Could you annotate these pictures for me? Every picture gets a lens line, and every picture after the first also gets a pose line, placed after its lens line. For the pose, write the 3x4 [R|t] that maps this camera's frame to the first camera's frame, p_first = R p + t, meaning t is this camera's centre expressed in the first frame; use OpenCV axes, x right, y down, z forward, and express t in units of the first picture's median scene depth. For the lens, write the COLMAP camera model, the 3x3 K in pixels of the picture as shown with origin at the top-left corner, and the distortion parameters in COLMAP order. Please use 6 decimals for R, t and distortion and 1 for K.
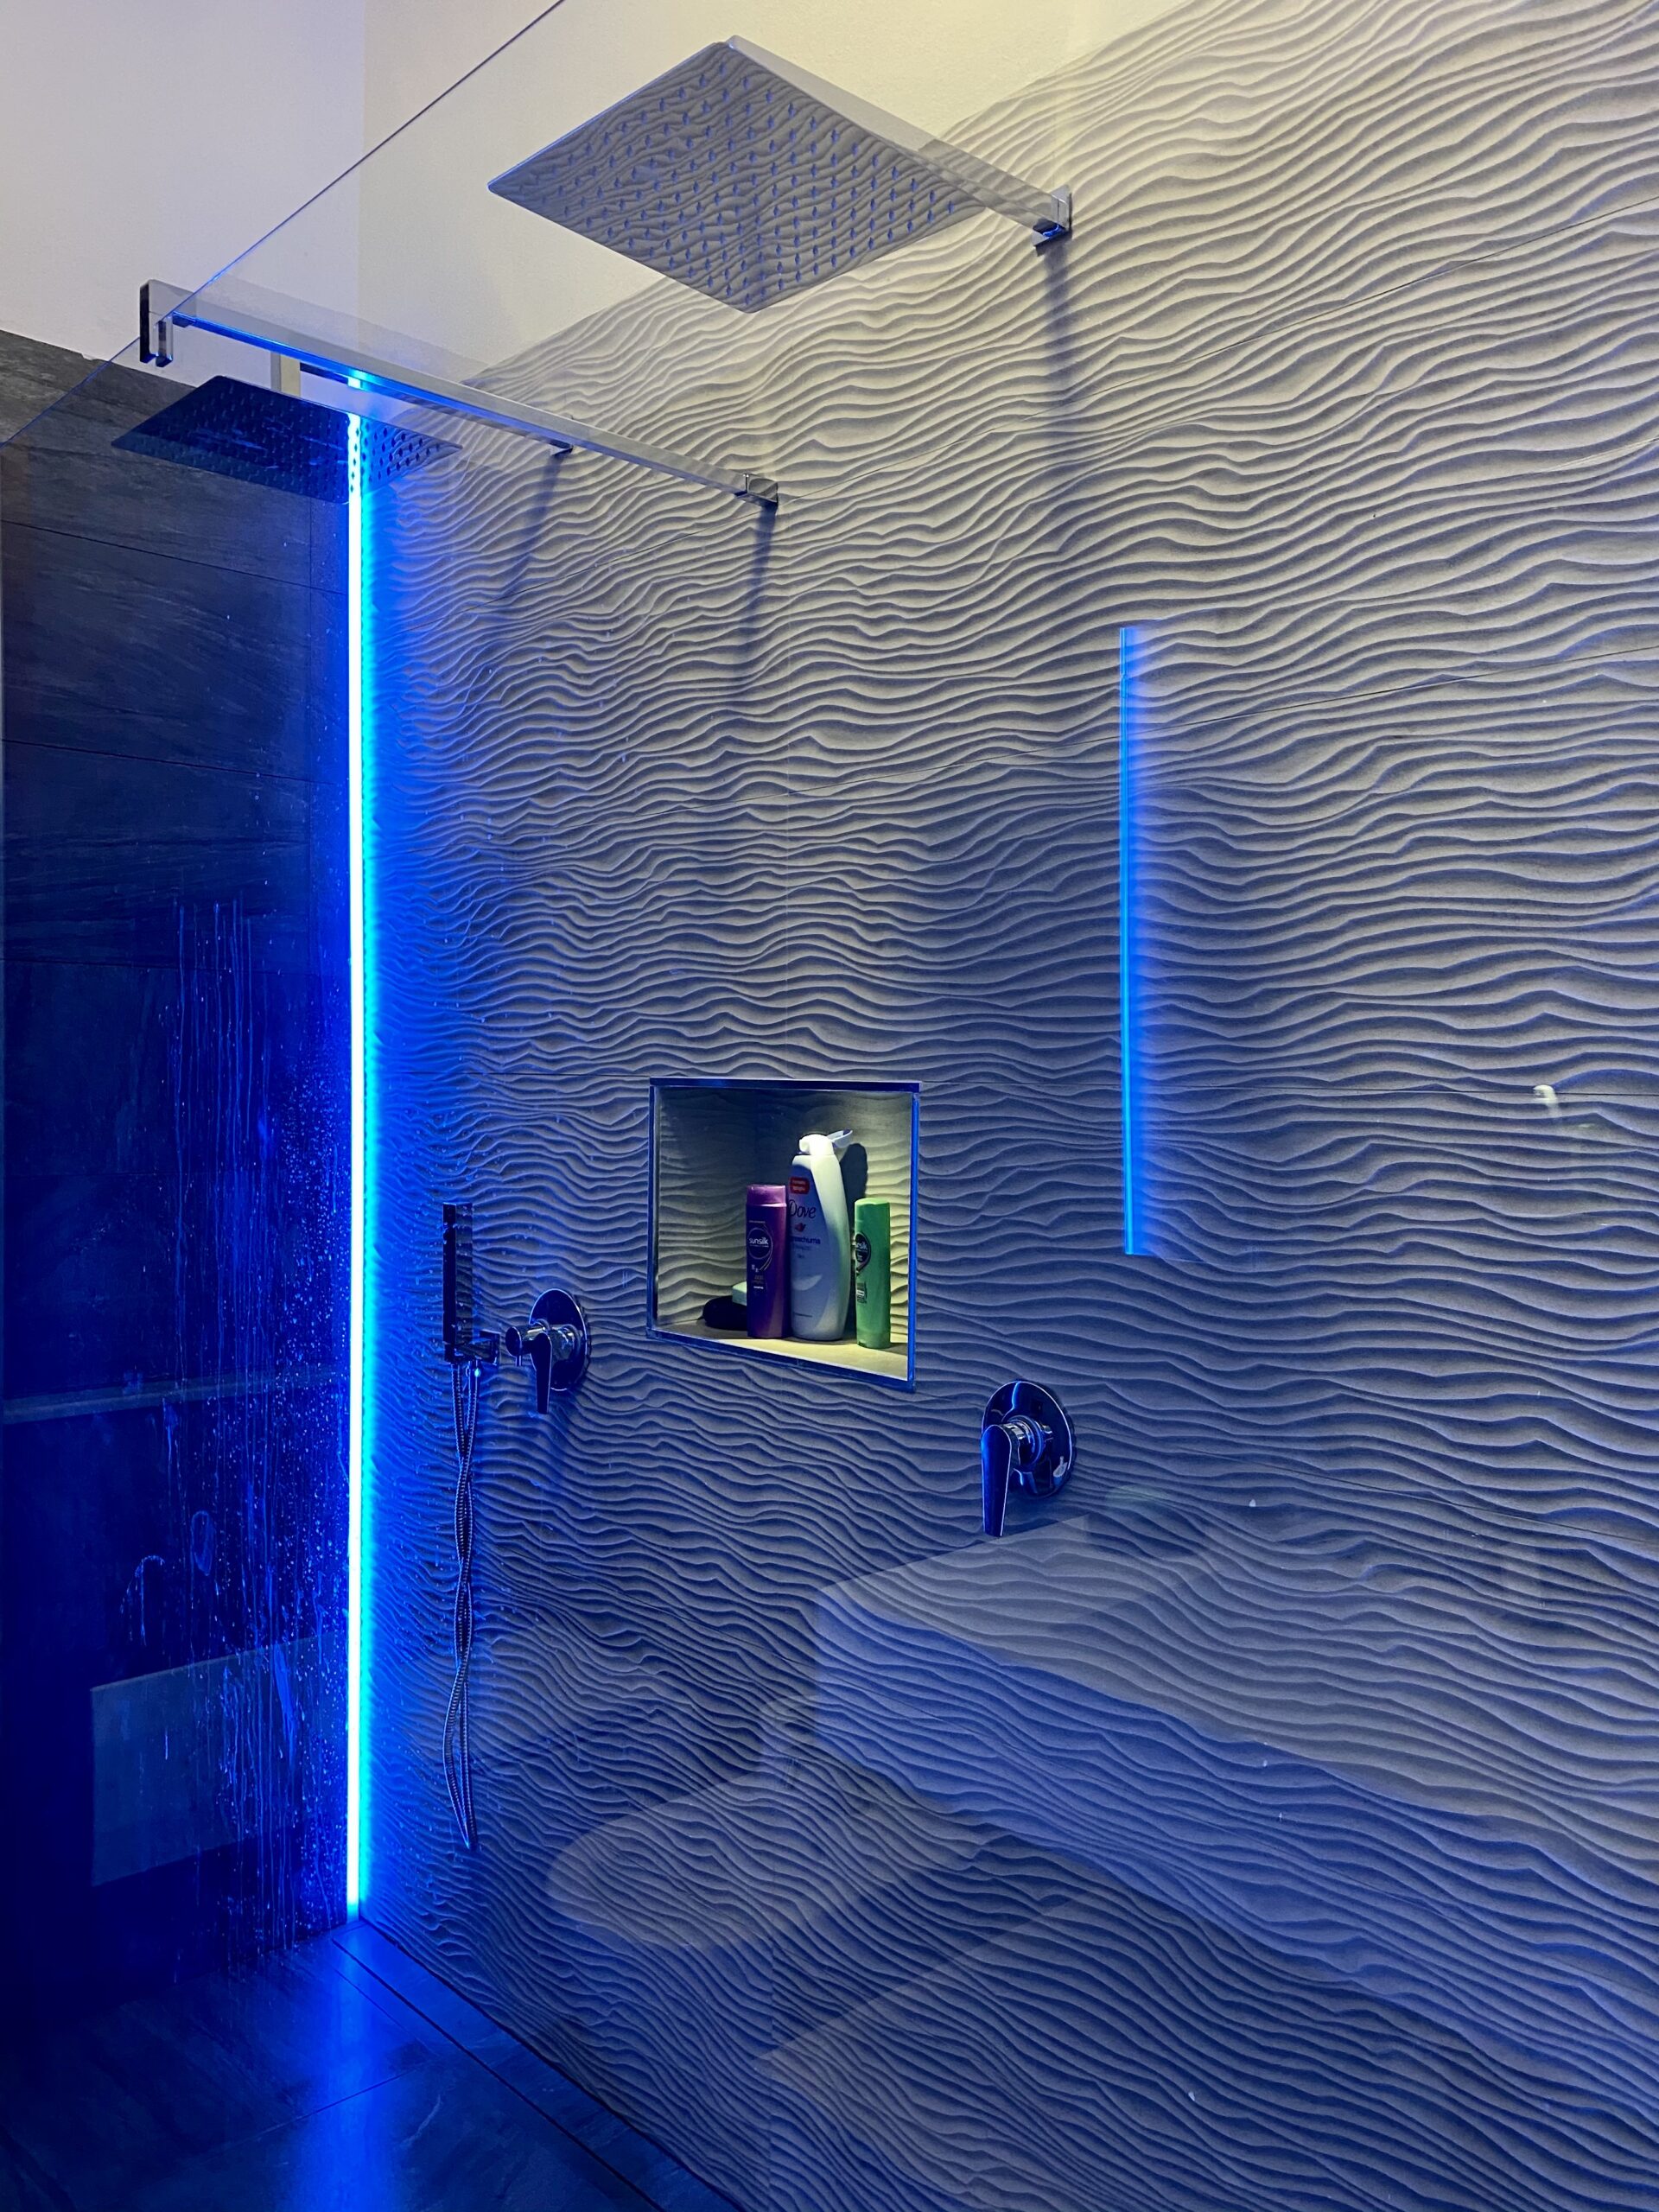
lens RADIAL K [[1699.9, 0, 829.5], [0, 1699.9, 1106.0], [0, 0, 1]] dist [0.004042, 0.000211]
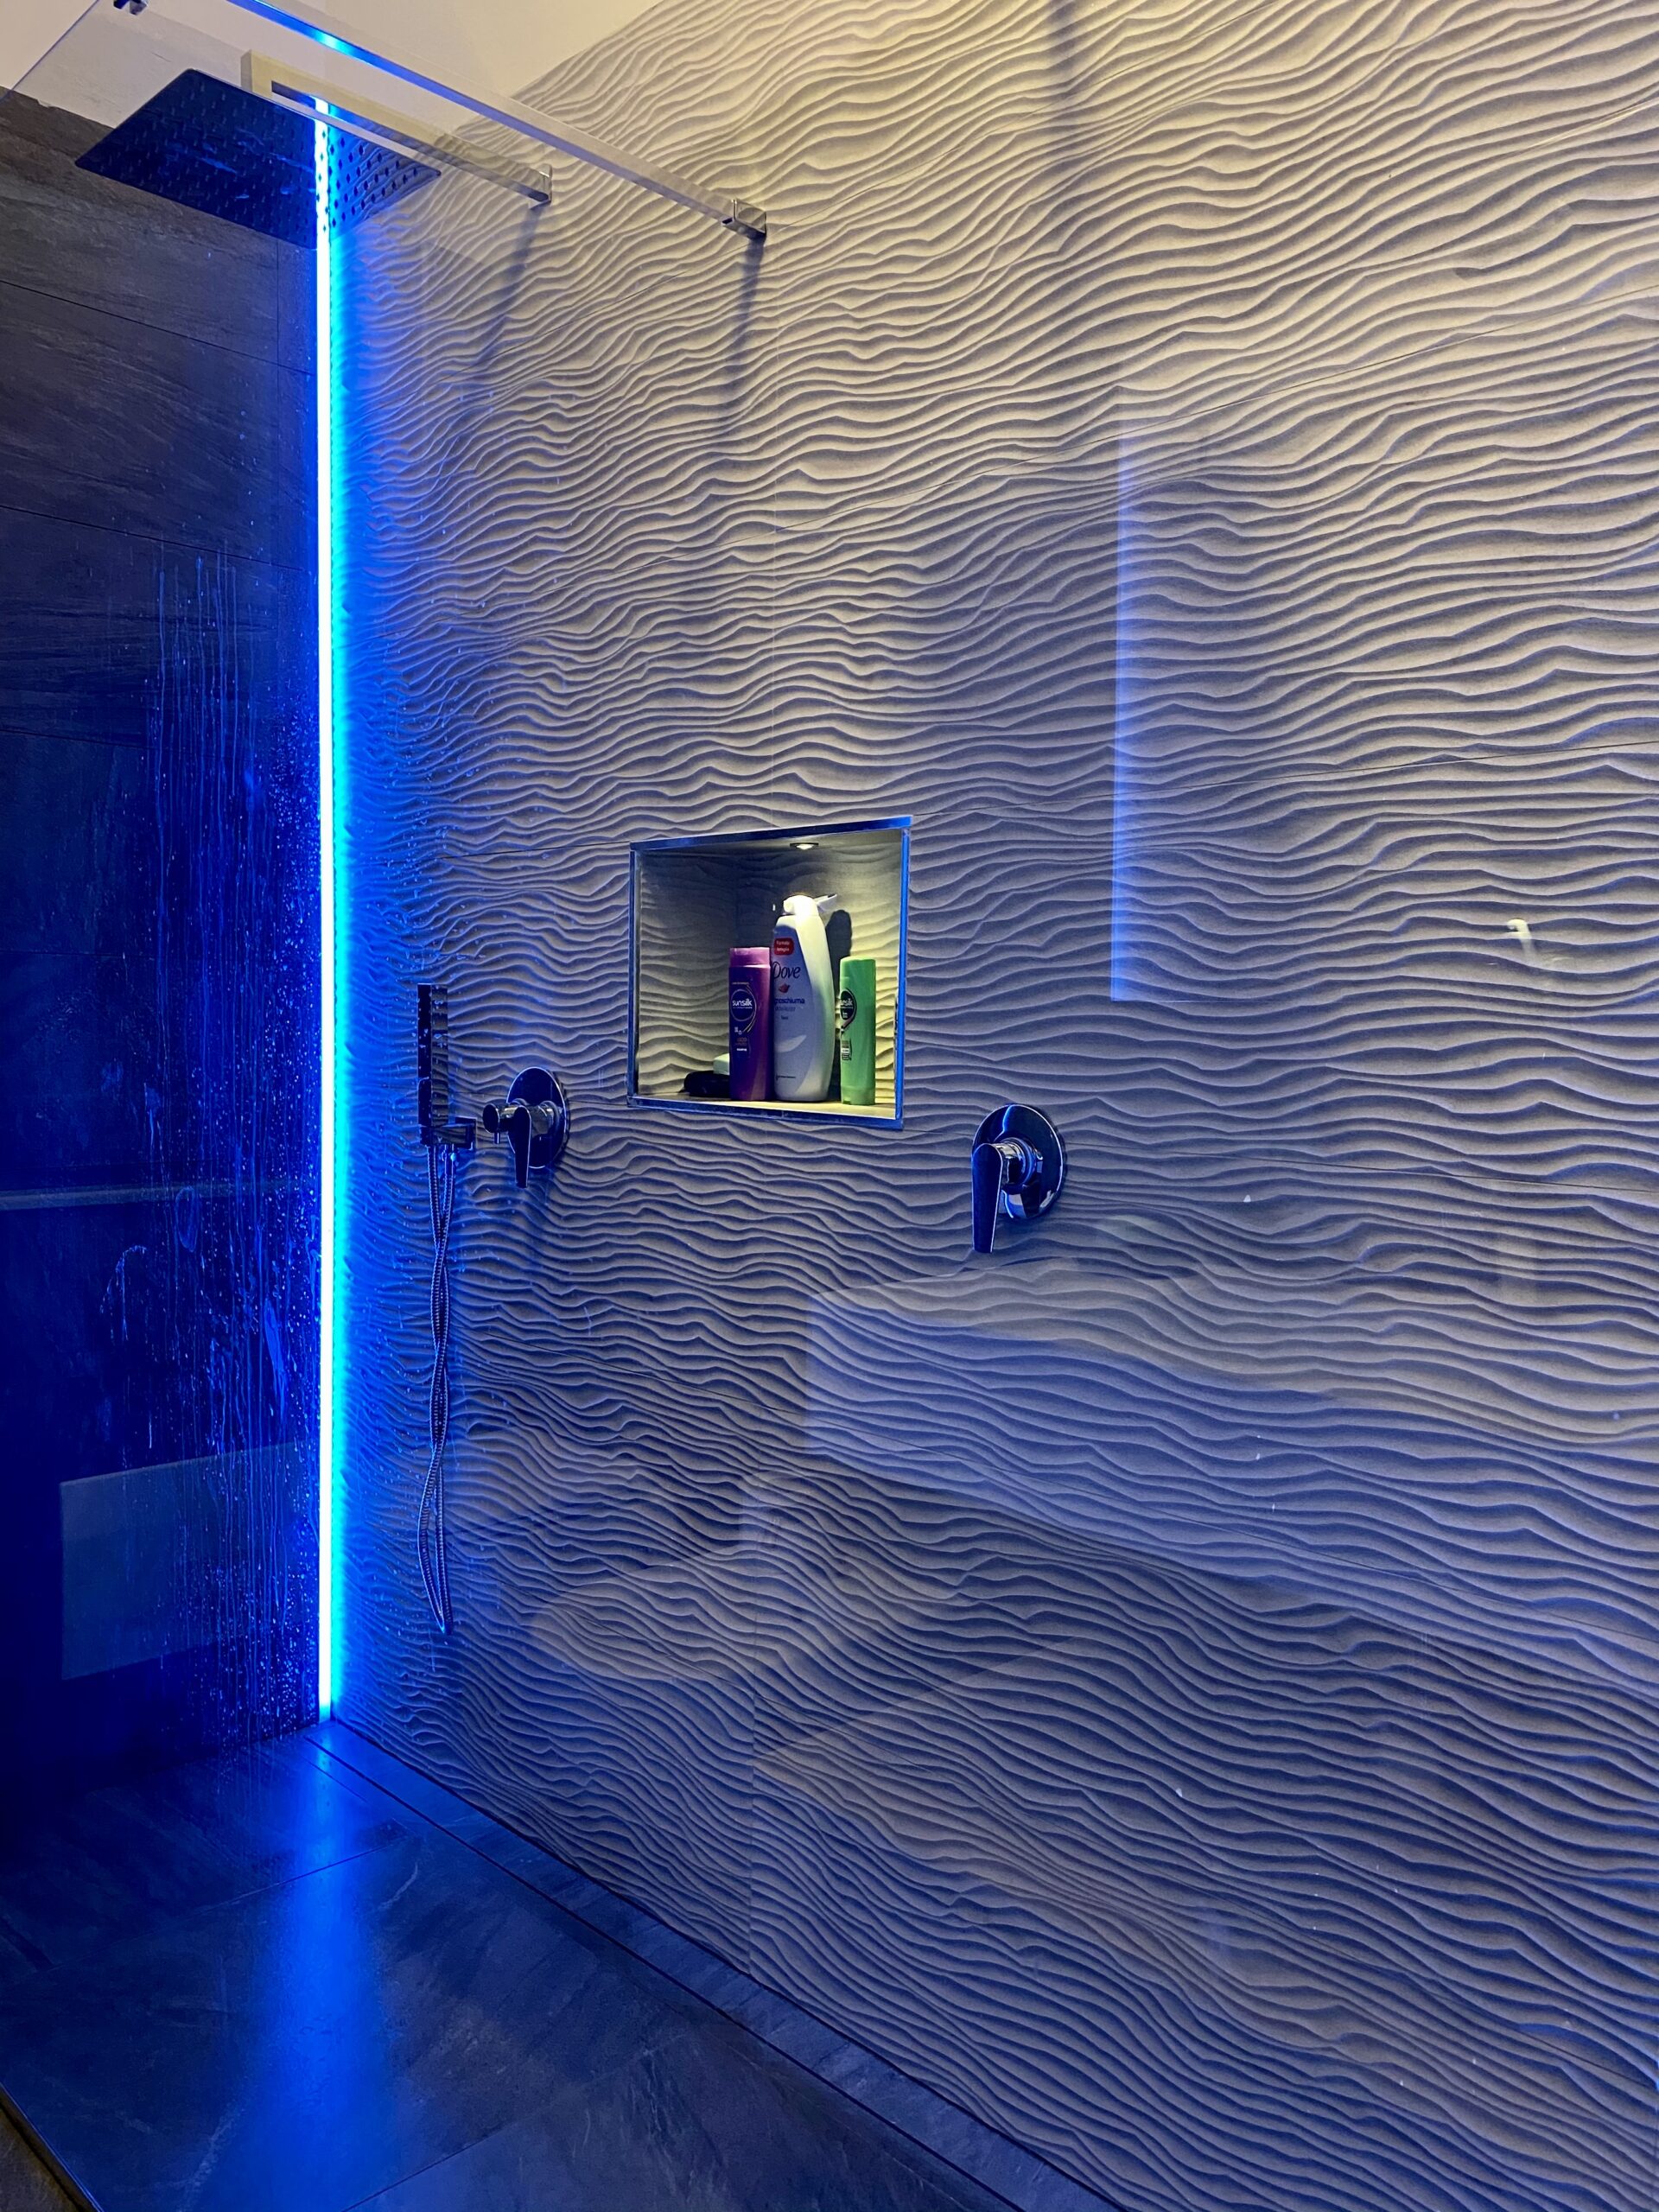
lens RADIAL K [[1693.7, 0, 824.7], [0, 1693.7, 1101.1], [0, 0, 1]] dist [0.003037, 0.002100]
pose [[0.999692, 0.004792, 0.024335, -0.018104], [-0.005548, 0.999502, 0.031061, 0.111814], [-0.024174, -0.031187, 0.999221, 0.013065]]
